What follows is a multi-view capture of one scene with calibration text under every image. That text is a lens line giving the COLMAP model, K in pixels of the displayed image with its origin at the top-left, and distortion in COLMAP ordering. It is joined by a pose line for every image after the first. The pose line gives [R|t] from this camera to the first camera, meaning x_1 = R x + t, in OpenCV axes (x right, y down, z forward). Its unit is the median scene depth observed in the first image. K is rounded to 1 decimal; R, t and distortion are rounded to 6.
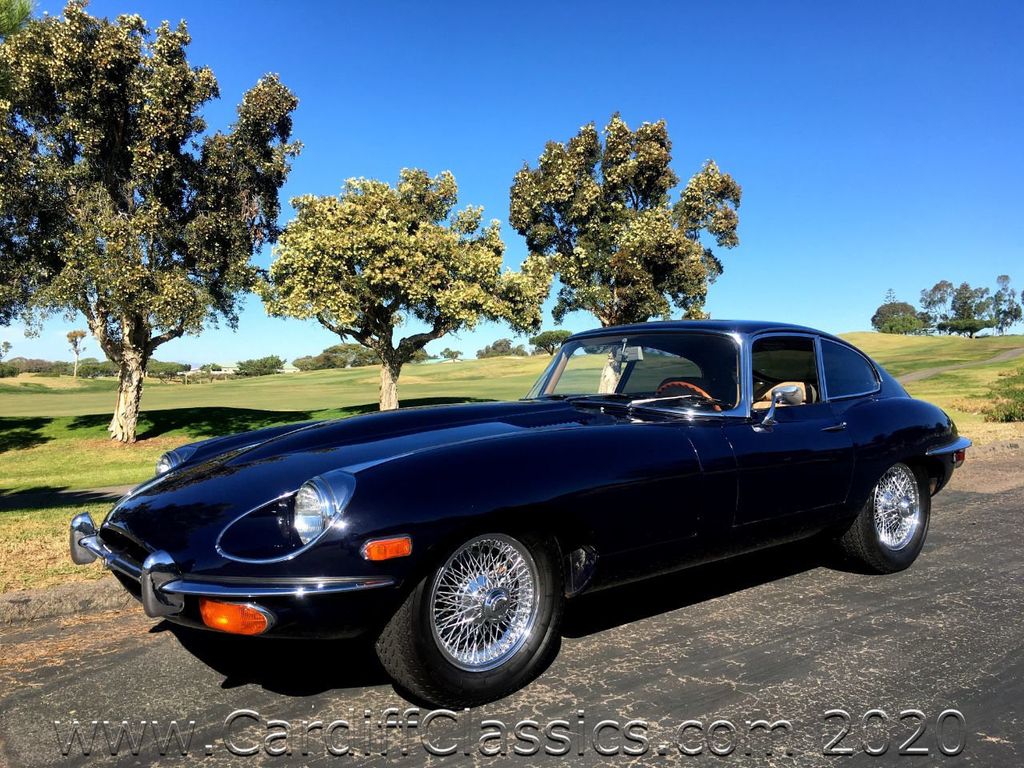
lens RADIAL K [[875.8, 0, 514.9], [0, 875.8, 386.2], [0, 0, 1]] dist [0.035537, -0.005739]
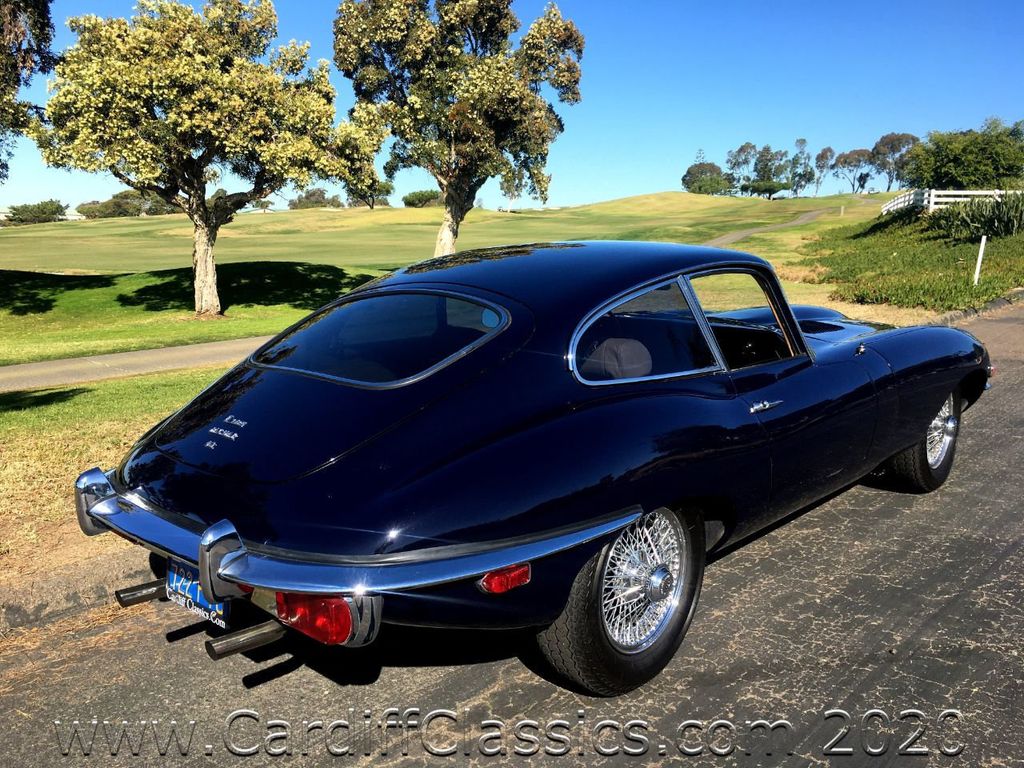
lens RADIAL K [[872.8, 0, 511.2], [0, 872.8, 385.3], [0, 0, 1]] dist [0.089112, -0.129591]
pose [[0.979714, -0.019264, 0.199471, -0.019943], [-0.013537, 0.986733, 0.161786, -0.014676], [-0.199942, -0.161204, 0.966456, 0.061990]]
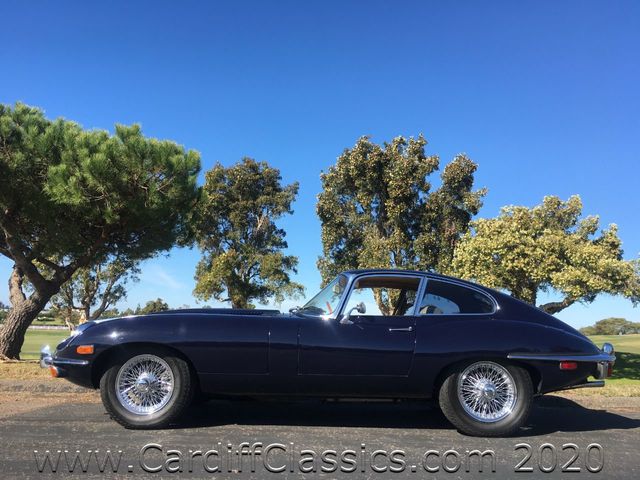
lens RADIAL K [[545.5, 0, 319.5], [0, 545.5, 240.8], [0, 0, 1]] dist [0.089112, -0.129591]
pose [[0.770288, -0.062871, -0.634589, 0.171767], [-0.054543, 0.984986, -0.163792, 0.011162], [0.635359, 0.160779, 0.755294, 0.017154]]
